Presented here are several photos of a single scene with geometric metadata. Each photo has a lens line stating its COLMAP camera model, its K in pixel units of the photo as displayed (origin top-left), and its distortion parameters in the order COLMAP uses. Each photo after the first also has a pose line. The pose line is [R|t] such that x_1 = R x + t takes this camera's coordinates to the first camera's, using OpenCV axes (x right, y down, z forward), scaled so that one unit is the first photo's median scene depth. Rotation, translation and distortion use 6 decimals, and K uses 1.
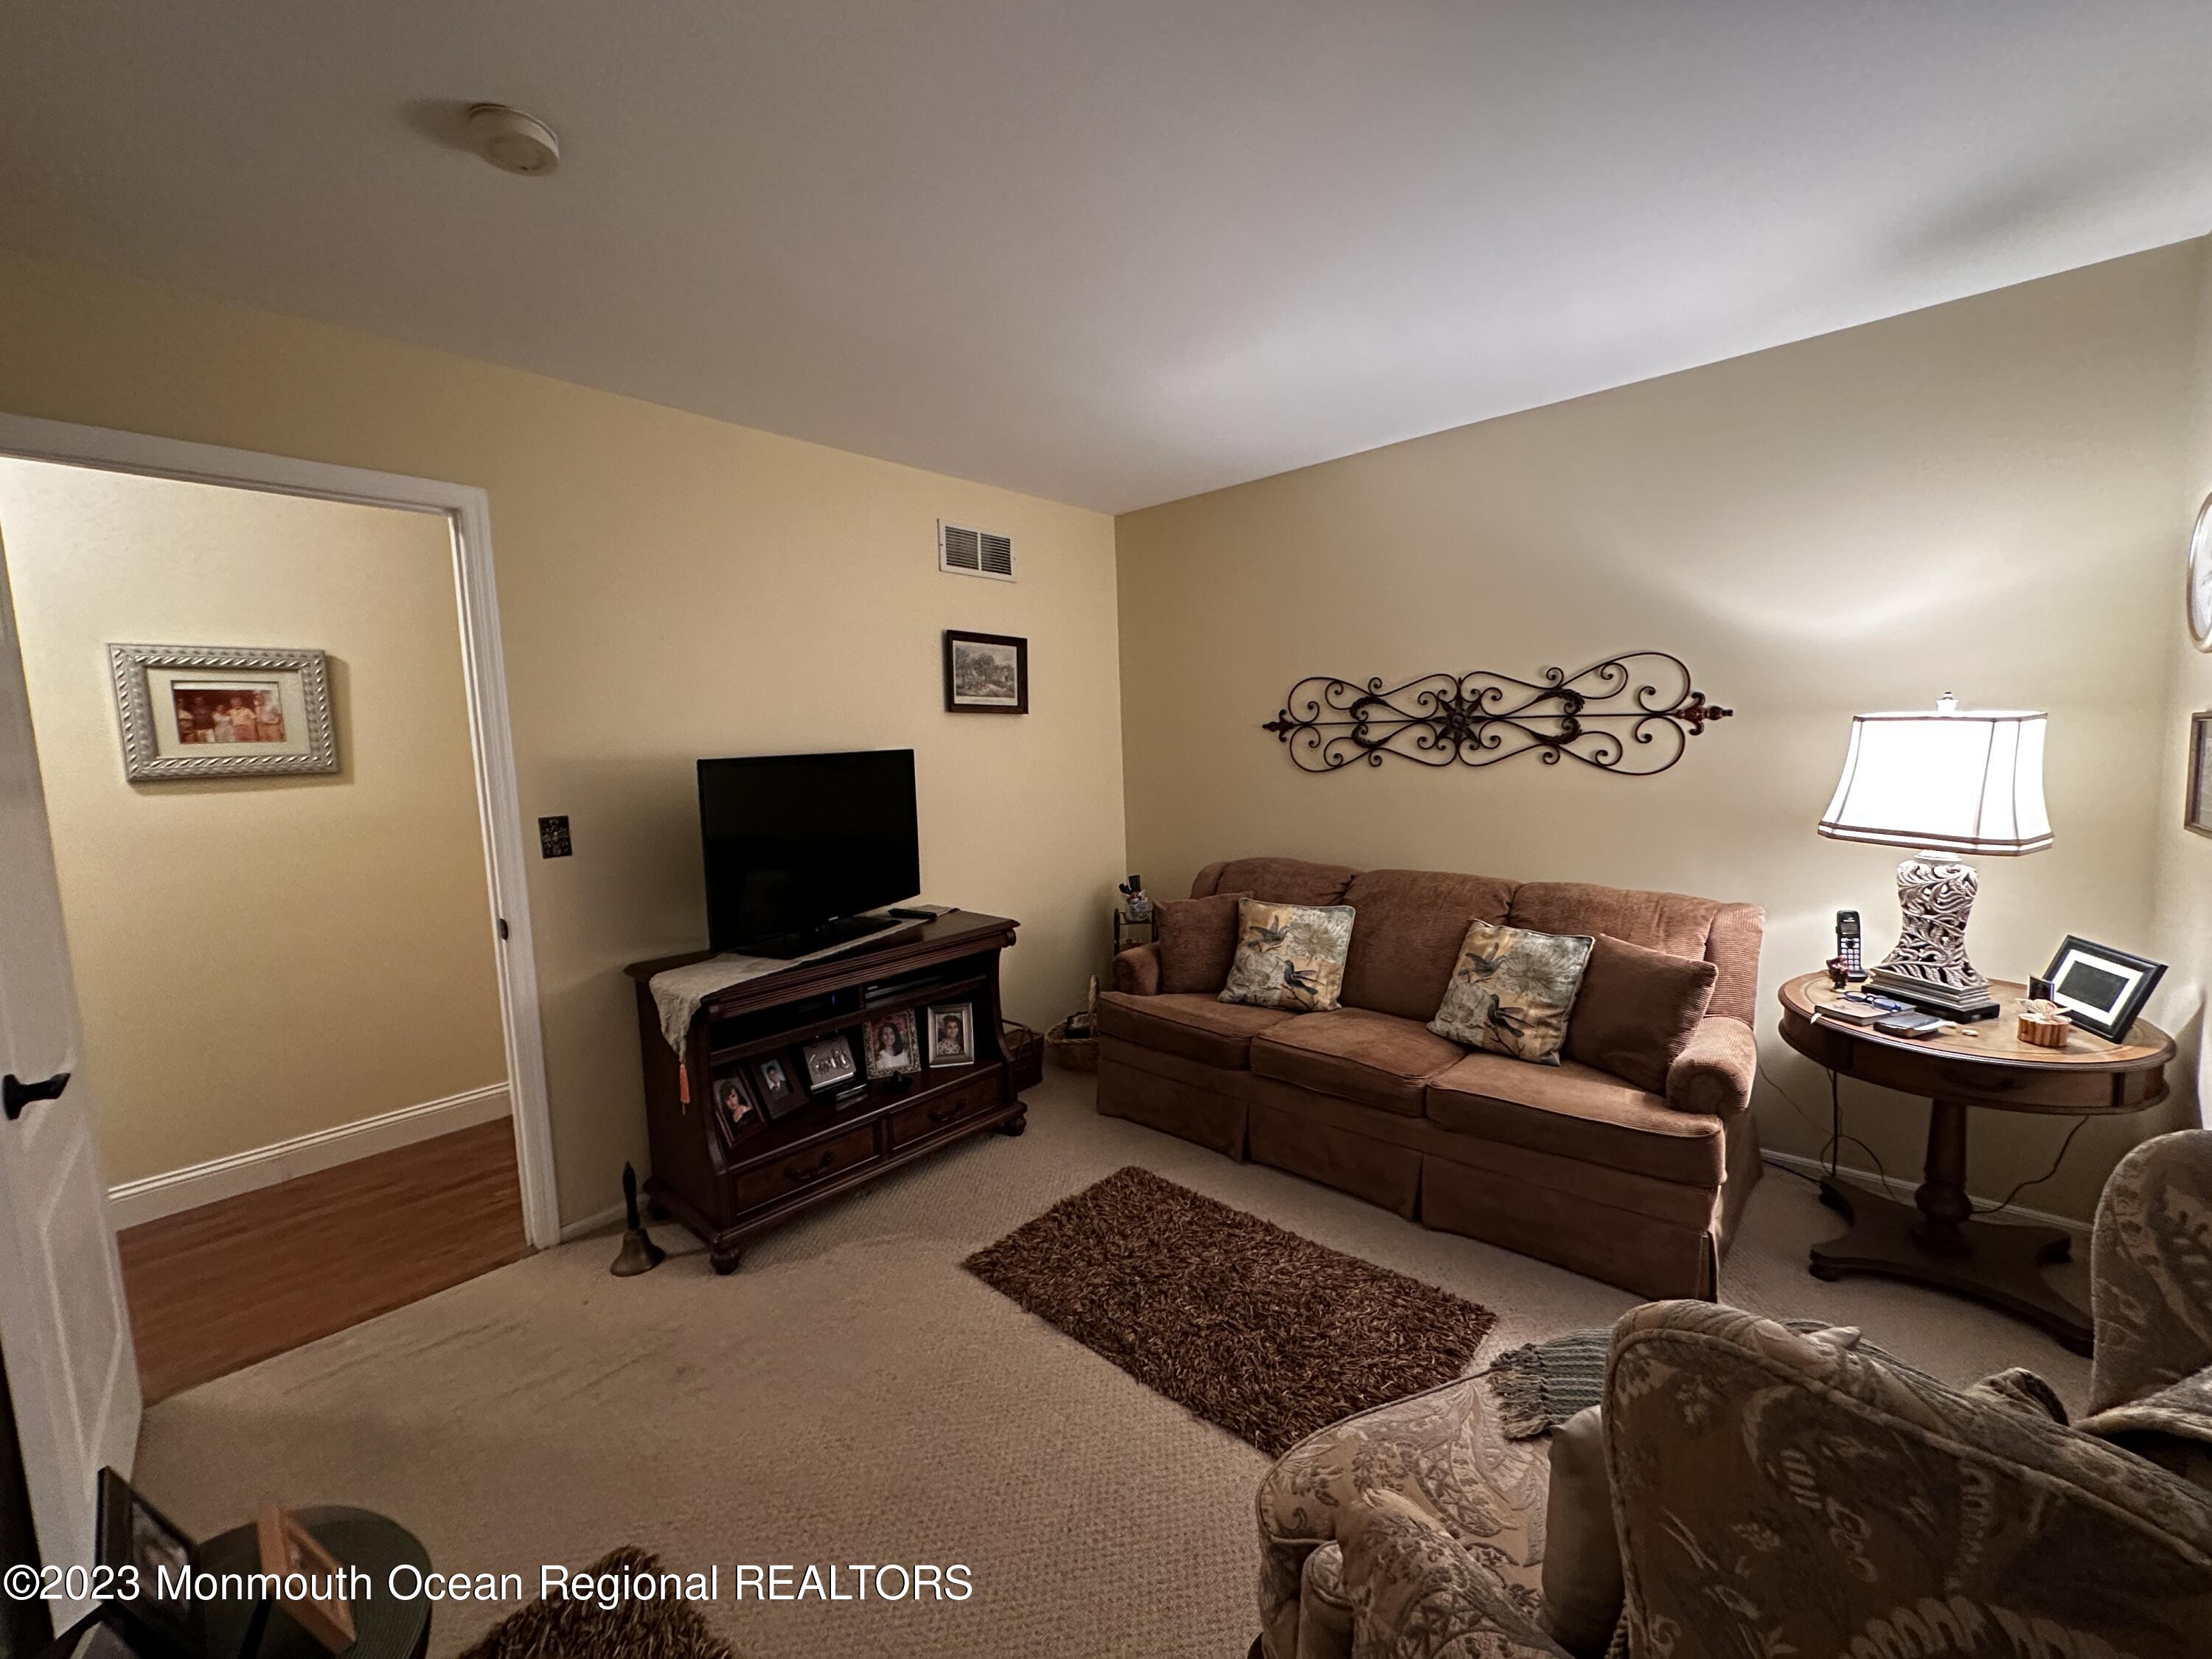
lens RADIAL K [[874.6, 0, 1103.4], [0, 874.6, 831.2], [0, 0, 1]] dist [0.000002, 0.000305]
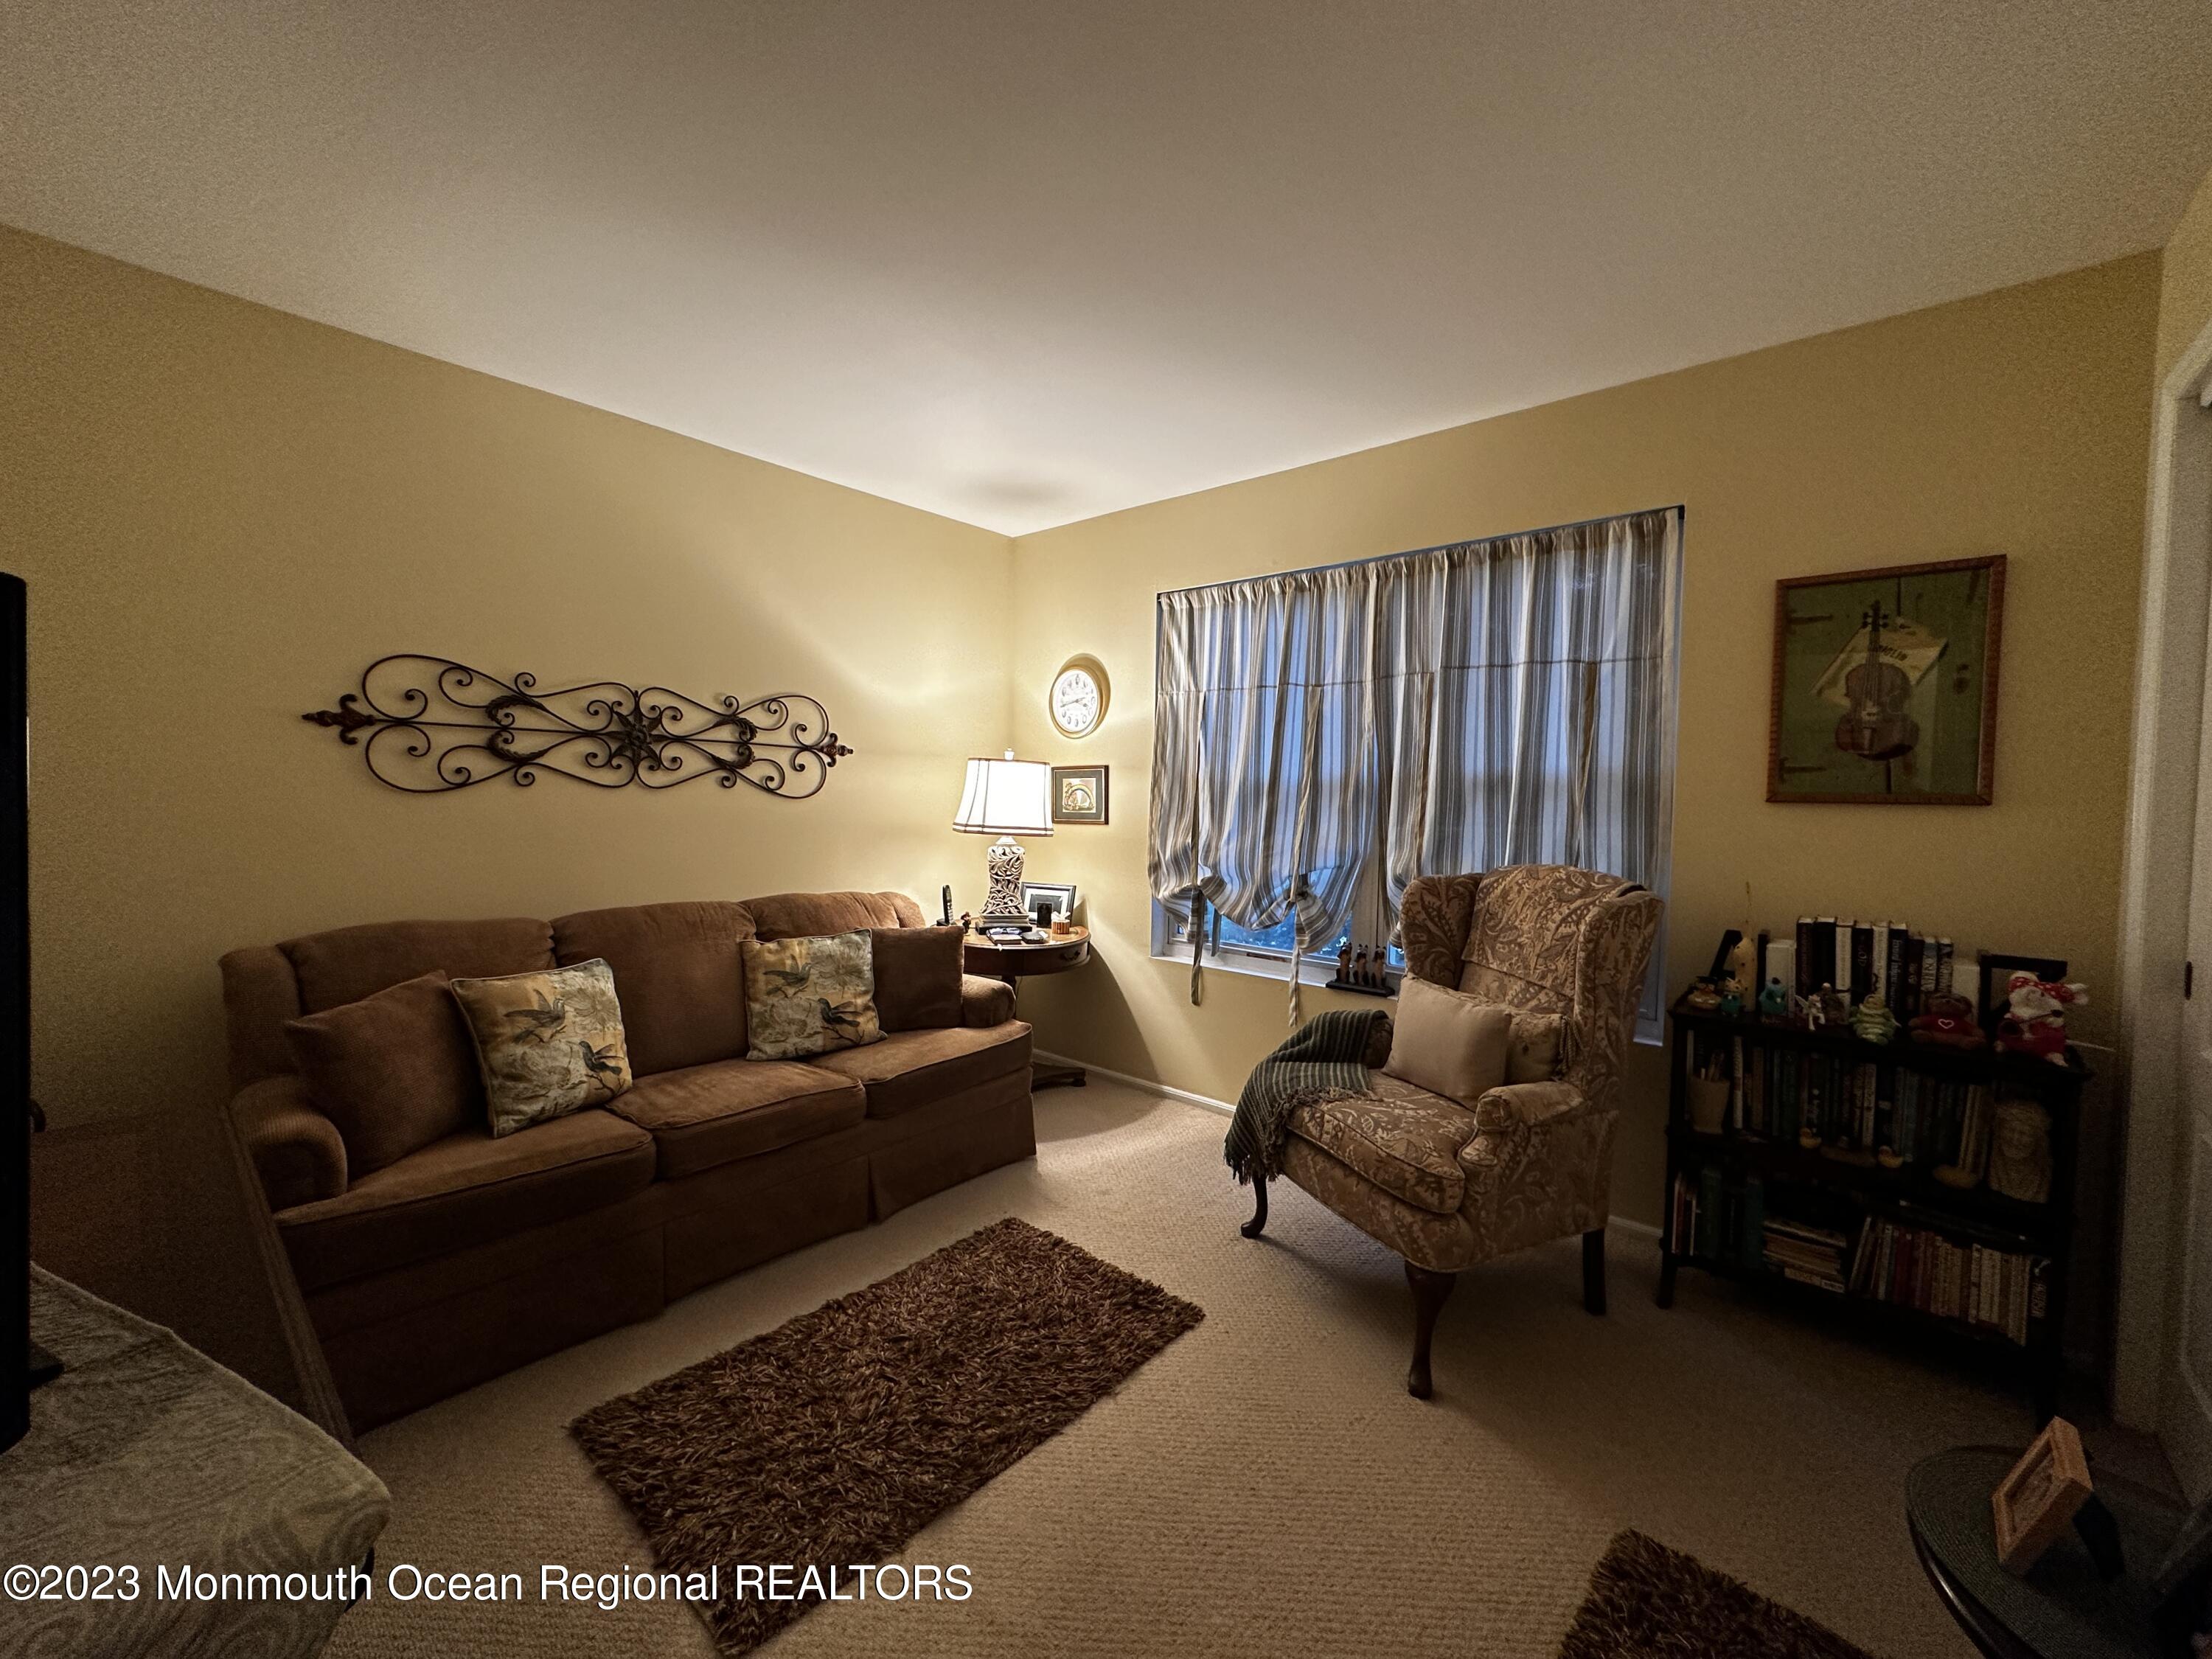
lens RADIAL K [[874.6, 0, 1104.0], [0, 874.6, 833.0], [0, 0, 1]] dist [0.000002, 0.000305]
pose [[-0.006267, -0.011277, 0.999917, -0.537111], [0.091630, 0.995723, 0.011804, 0.005789], [-0.995773, 0.091696, -0.005207, 0.569306]]
